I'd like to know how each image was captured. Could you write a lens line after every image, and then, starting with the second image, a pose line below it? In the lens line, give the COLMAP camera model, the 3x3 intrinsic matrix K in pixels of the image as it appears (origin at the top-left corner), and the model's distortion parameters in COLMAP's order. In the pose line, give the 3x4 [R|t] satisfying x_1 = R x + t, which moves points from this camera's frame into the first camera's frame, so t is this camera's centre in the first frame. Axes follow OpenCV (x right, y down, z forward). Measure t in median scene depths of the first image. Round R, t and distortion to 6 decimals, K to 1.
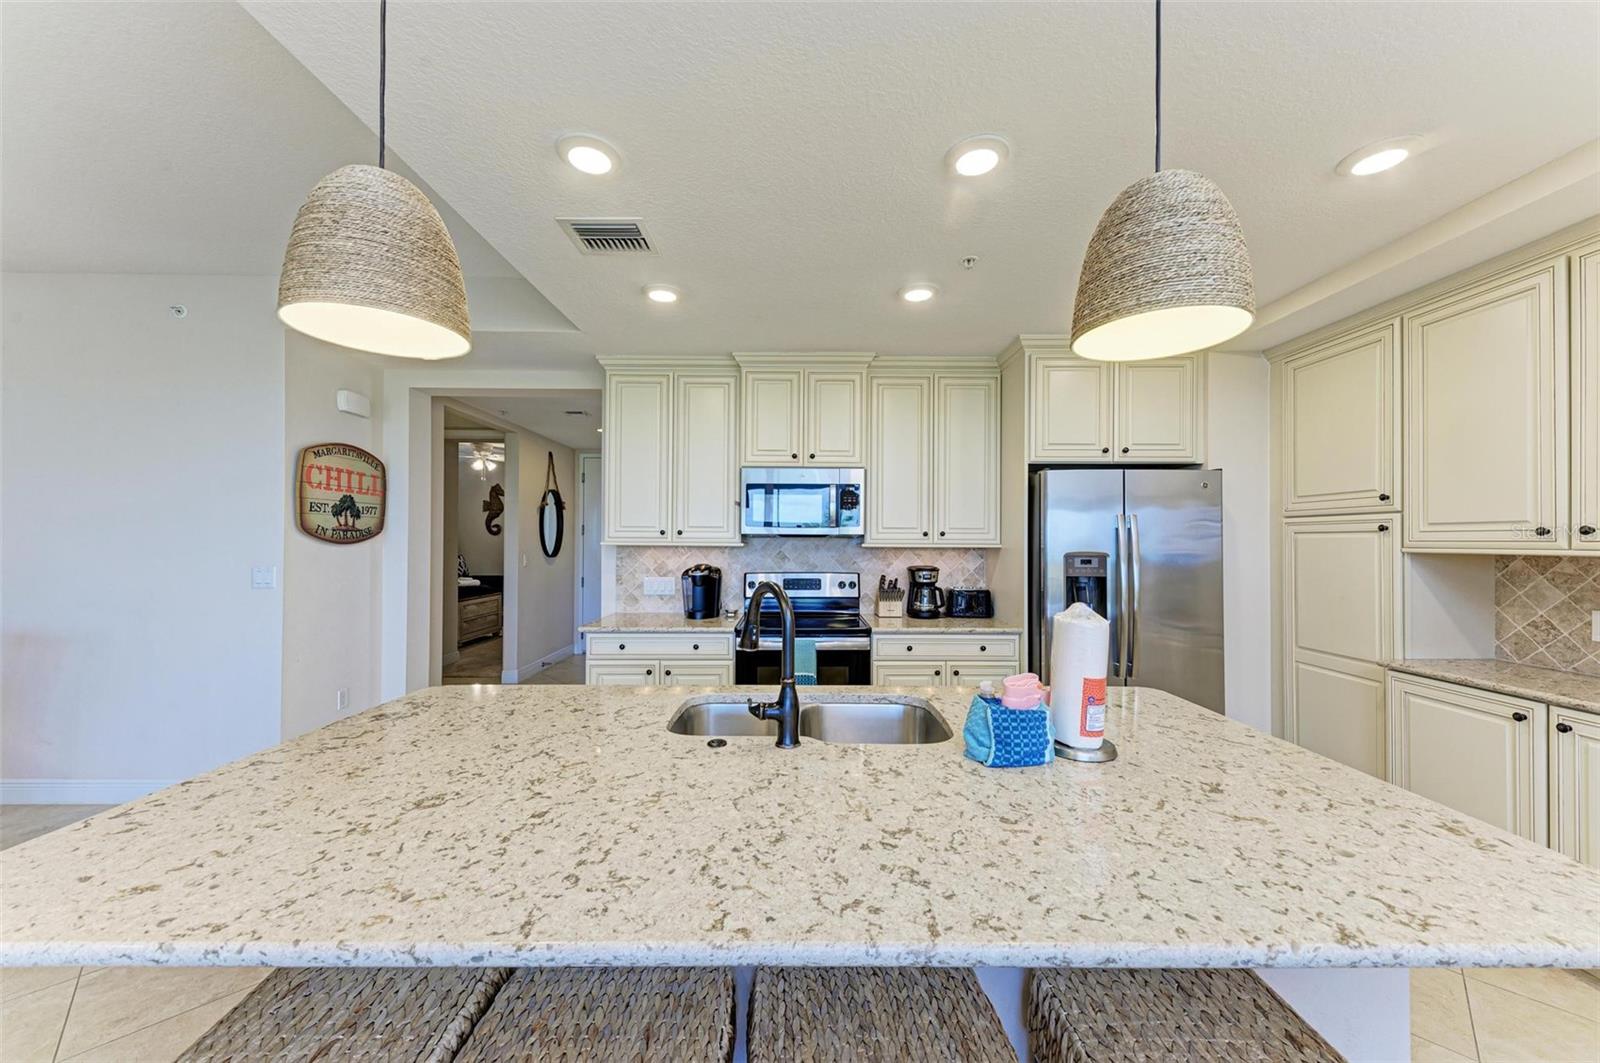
lens RADIAL K [[578.1, 0, 799.1], [0, 578.1, 538.8], [0, 0, 1]] dist [0.012264, -0.003571]
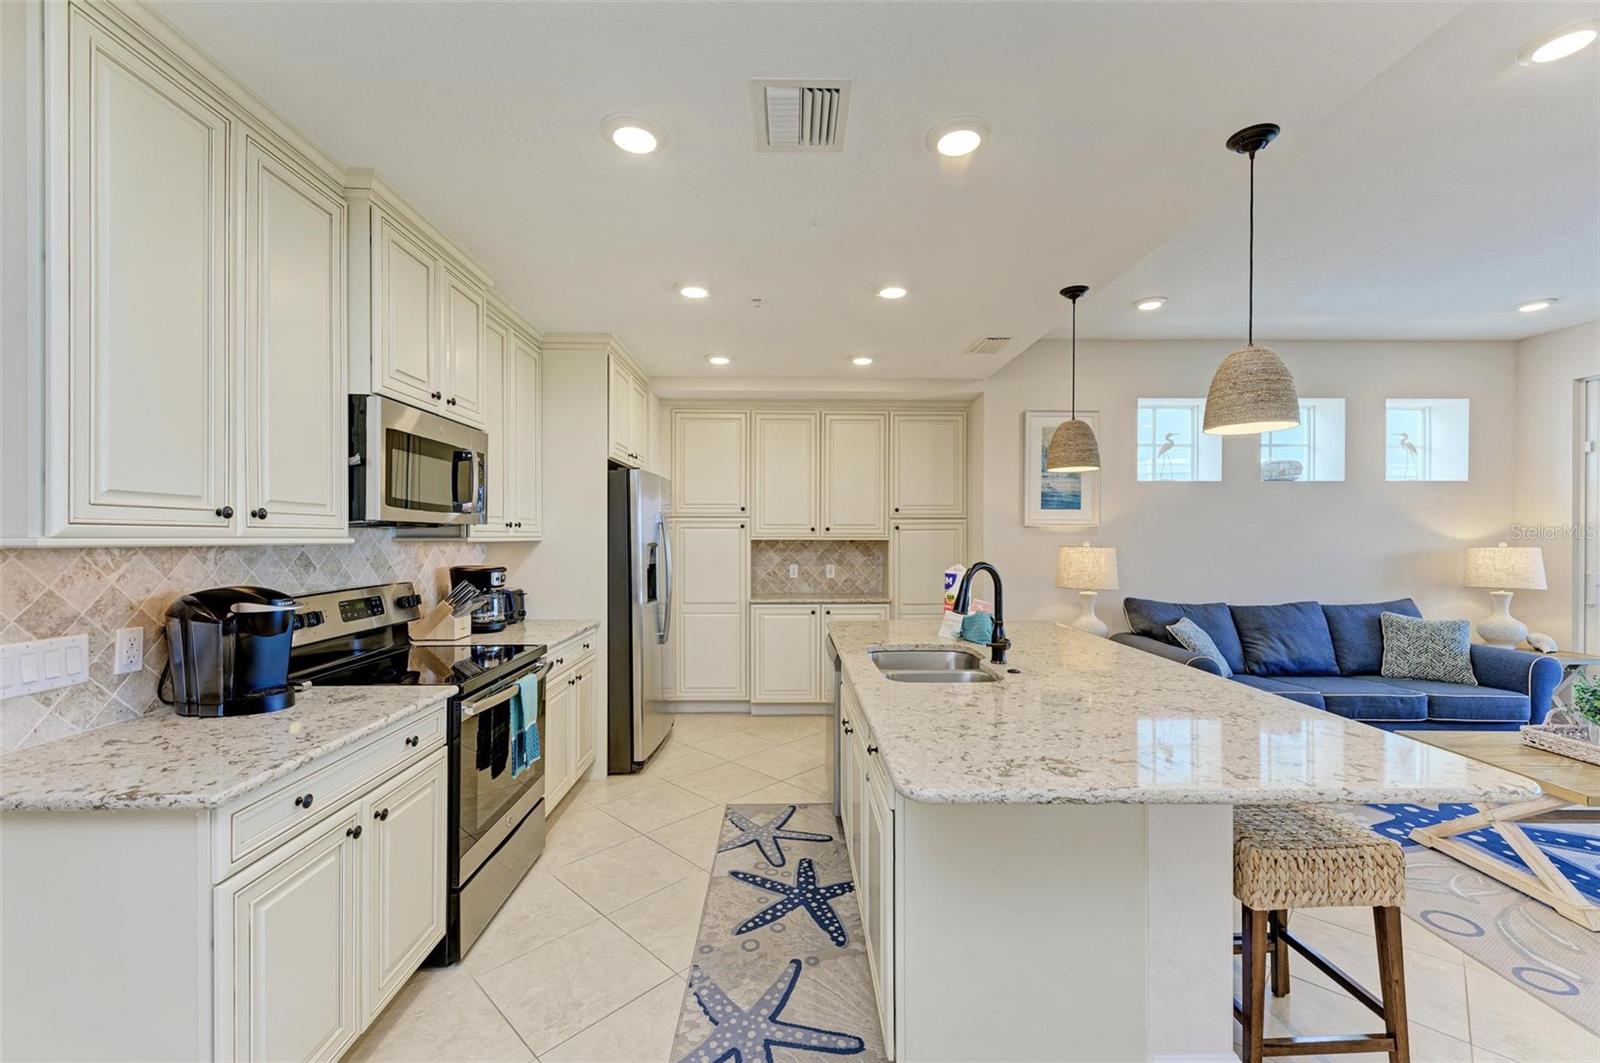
lens RADIAL K [[648.7, 0, 800.0], [0, 648.7, 538.7], [0, 0, 1]] dist [0.018987, -0.007035]
pose [[-0.020170, -0.008678, 0.999759, -0.776776], [-0.004772, 0.999952, 0.008584, 0.001589], [-0.999785, -0.004598, -0.020210, 0.686867]]
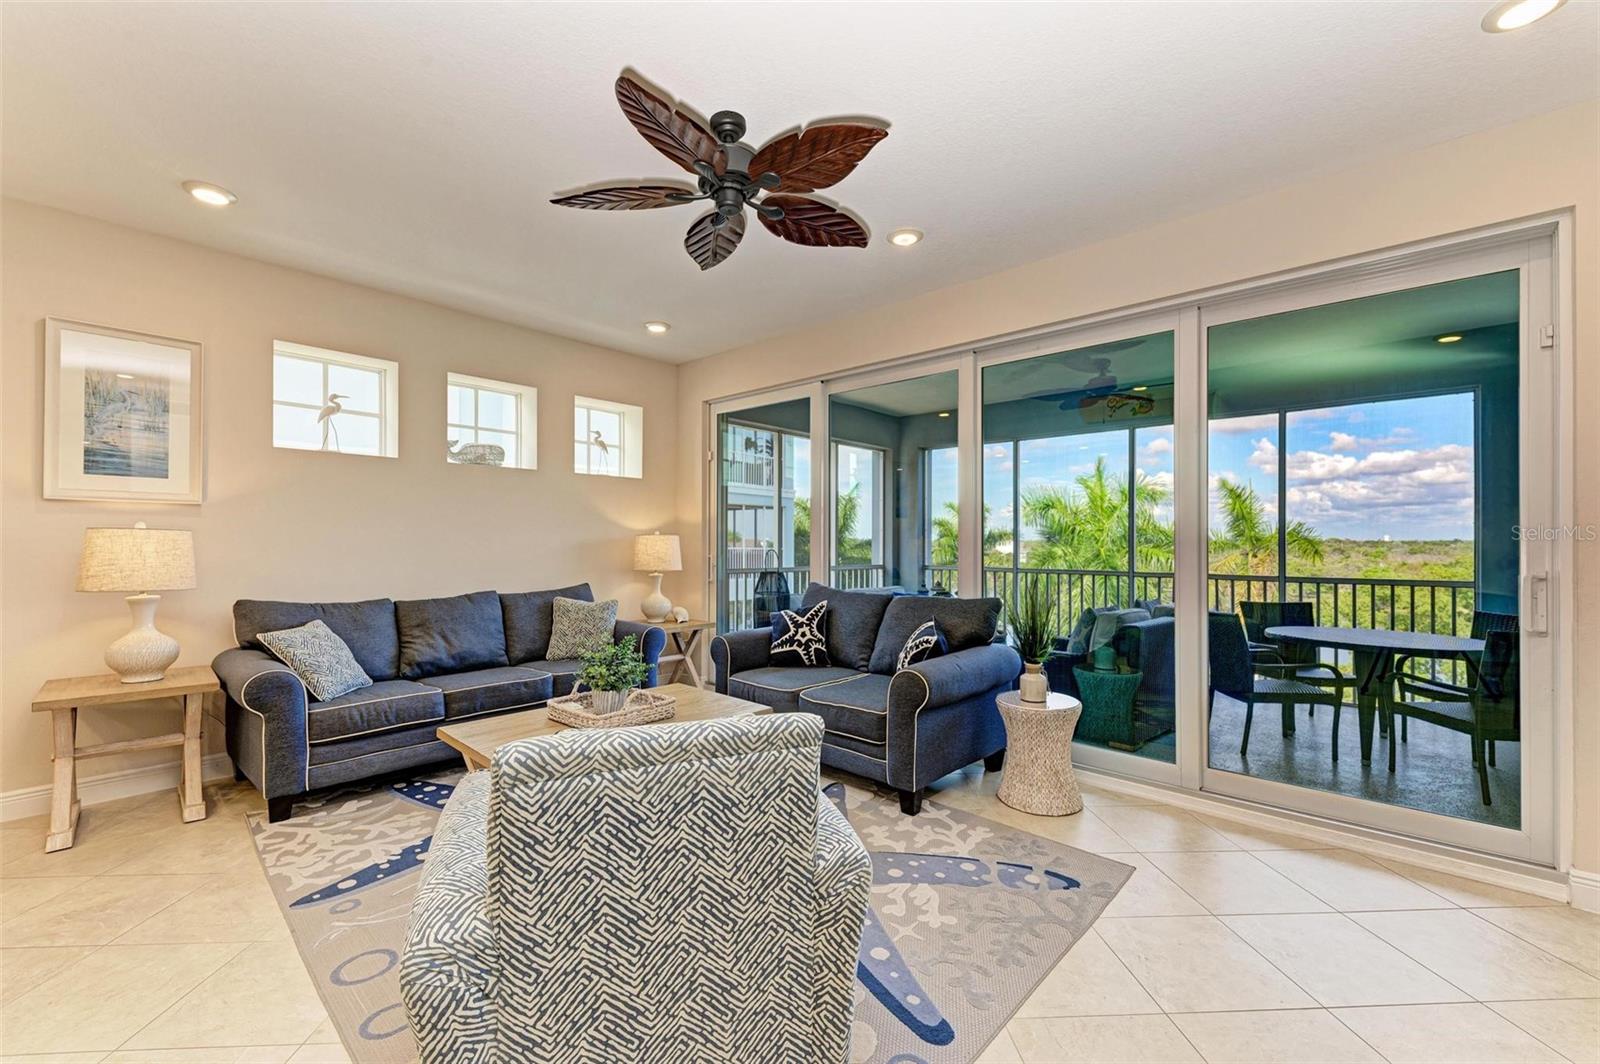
lens RADIAL K [[648.7, 0, 803.8], [0, 648.7, 540.8], [0, 0, 1]] dist [0.018987, -0.007035]
pose [[-0.744499, -0.004522, 0.667608, -0.766448], [-0.007716, 0.999969, -0.001831, 0.038109], [-0.667579, -0.006514, -0.744511, 0.118677]]
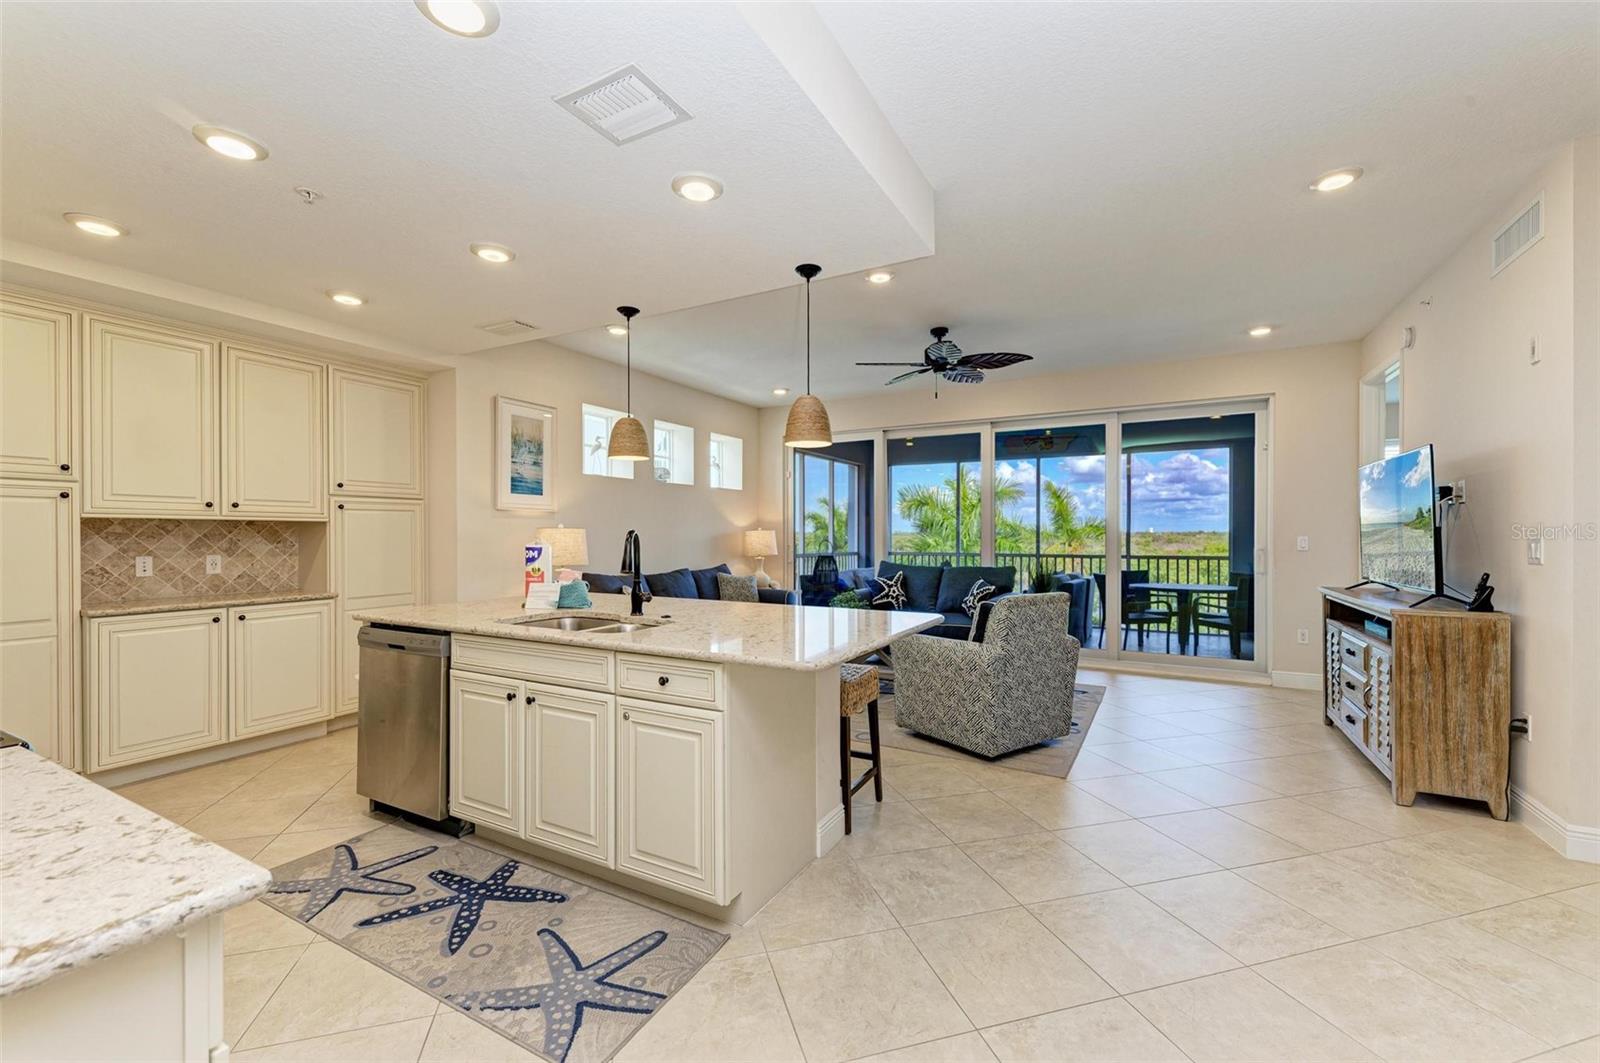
lens RADIAL K [[648.7, 0, 805.4], [0, 648.7, 537.2], [0, 0, 1]] dist [0.018987, -0.007035]
pose [[-0.879222, -0.005003, 0.476386, -0.654864], [-0.004257, 0.999987, 0.002644, 0.041326], [-0.476394, 0.000296, -0.879232, 1.131145]]
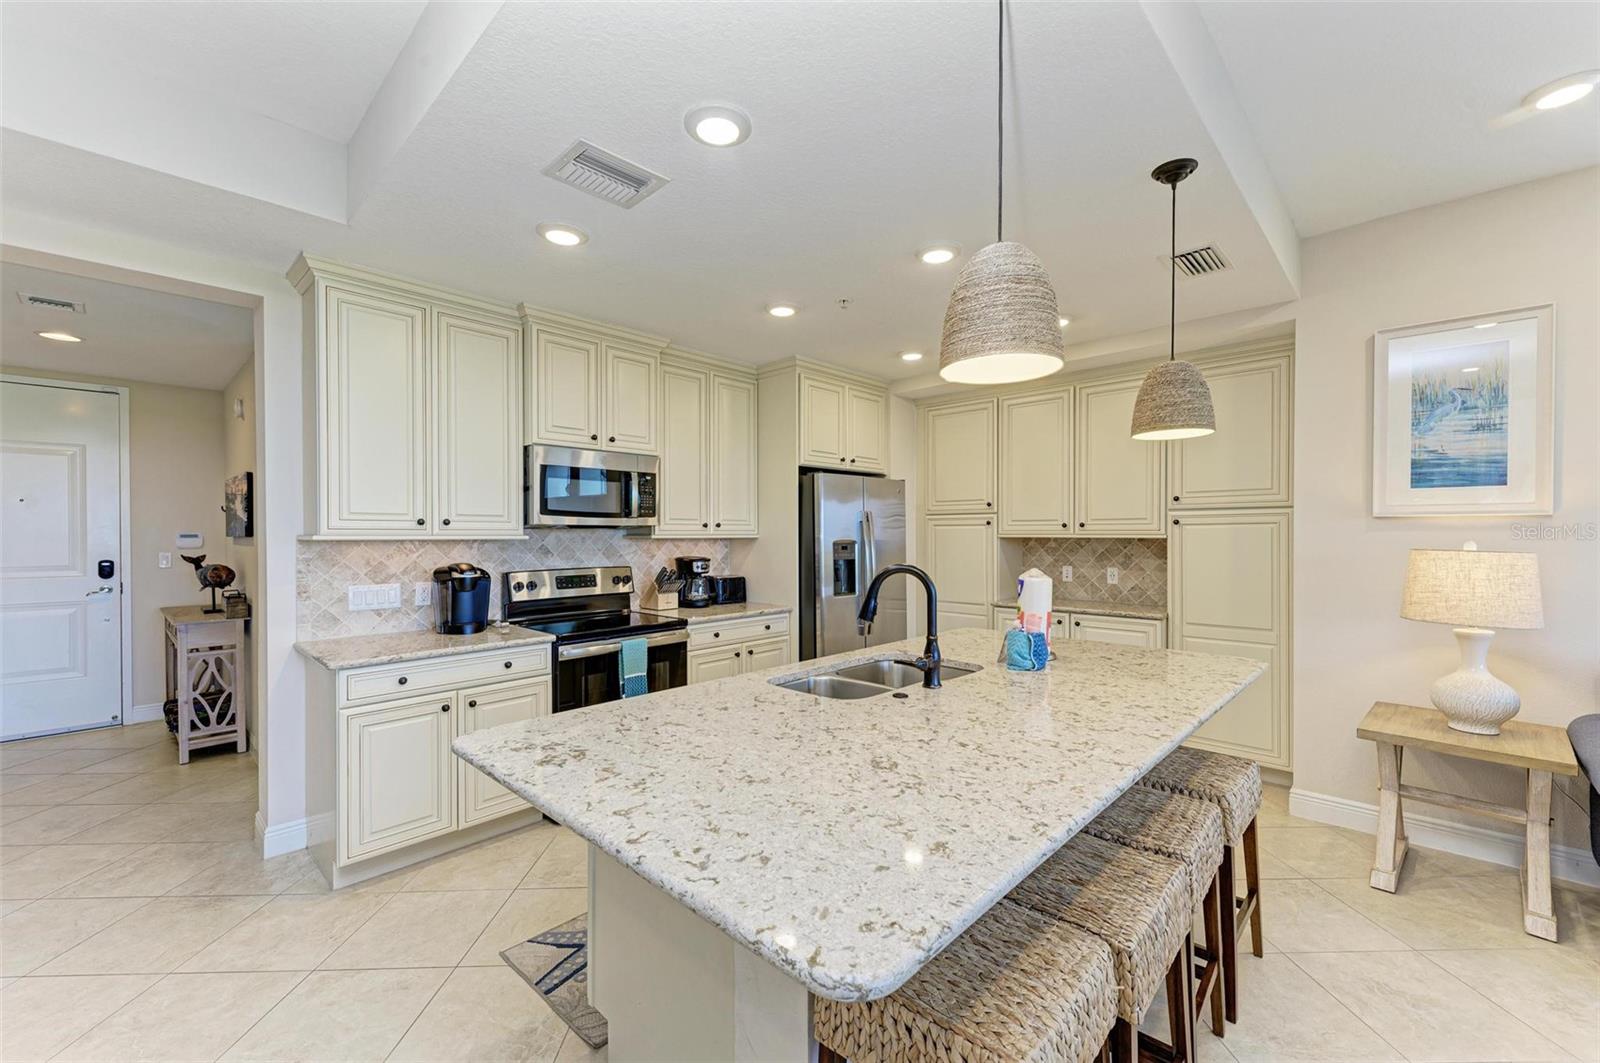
lens RADIAL K [[648.7, 0, 797.0], [0, 648.7, 537.1], [0, 0, 1]] dist [0.018987, -0.007035]
pose [[0.695001, -0.010229, 0.718936, -0.559347], [0.002189, 0.999924, 0.012110, -0.000798], [-0.719006, -0.006843, 0.694971, 0.085870]]
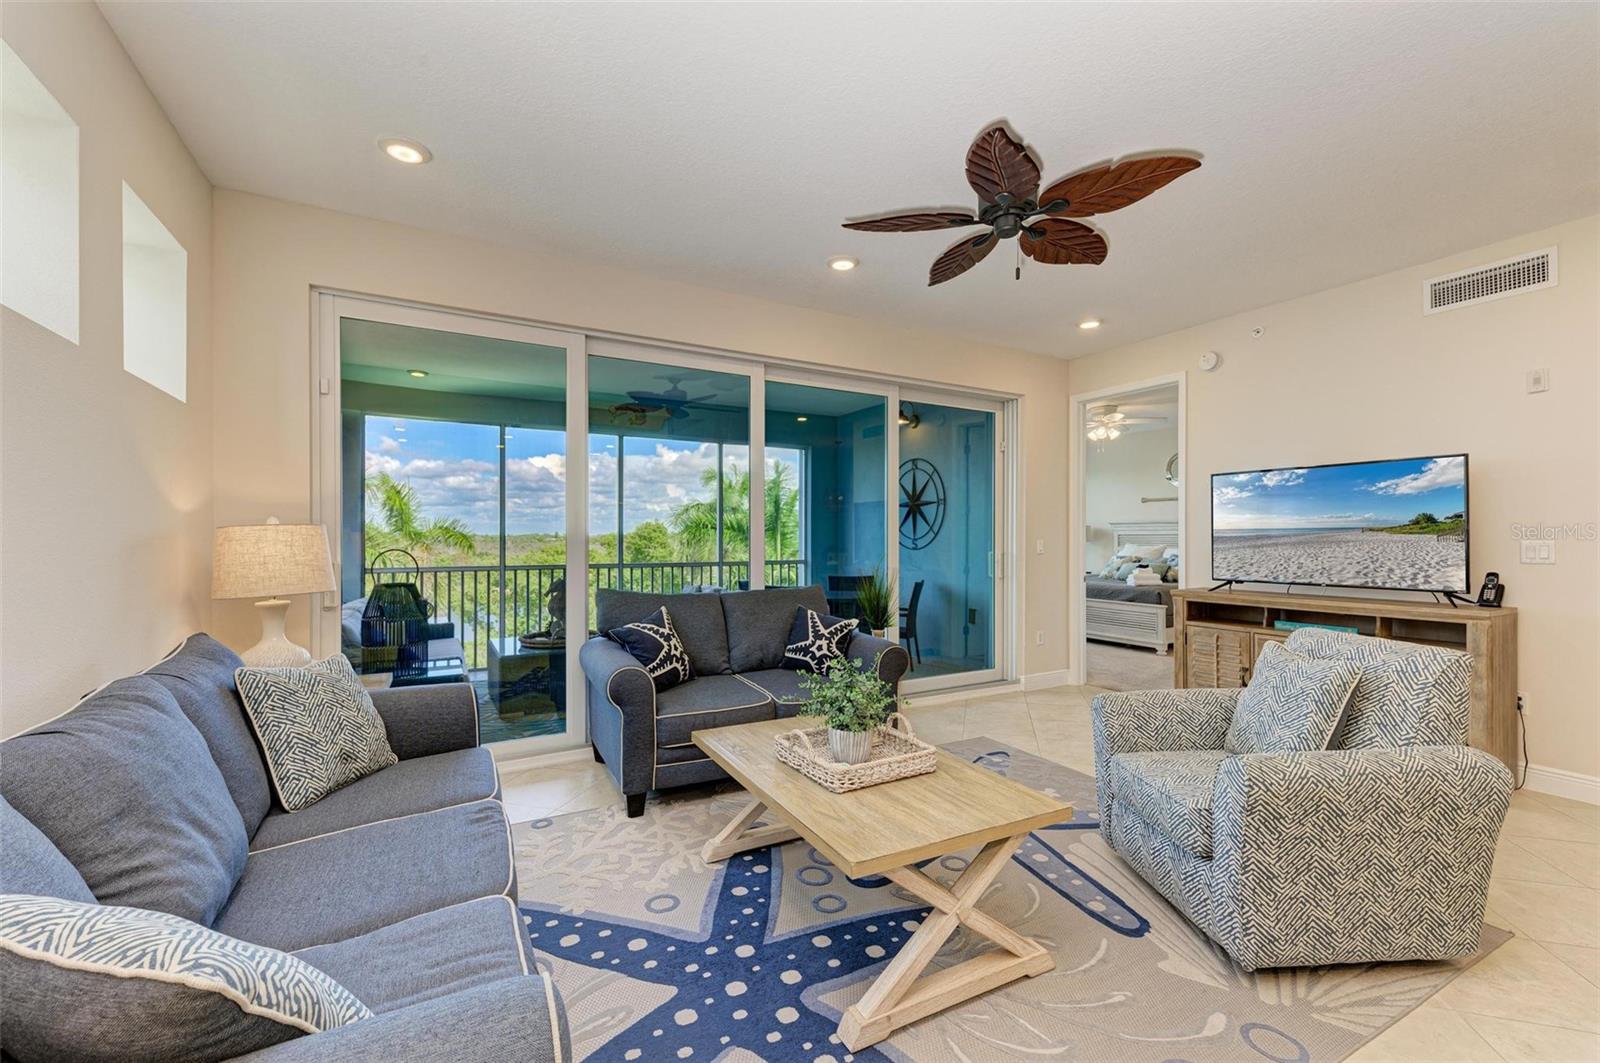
lens RADIAL K [[648.7, 0, 800.6], [0, 648.7, 541.0], [0, 0, 1]] dist [0.018987, -0.007035]
pose [[-0.870913, -0.002466, -0.491431, 0.434791], [-0.002560, 0.999997, -0.000481, 0.043046], [0.491430, 0.000839, -0.870916, 0.207024]]
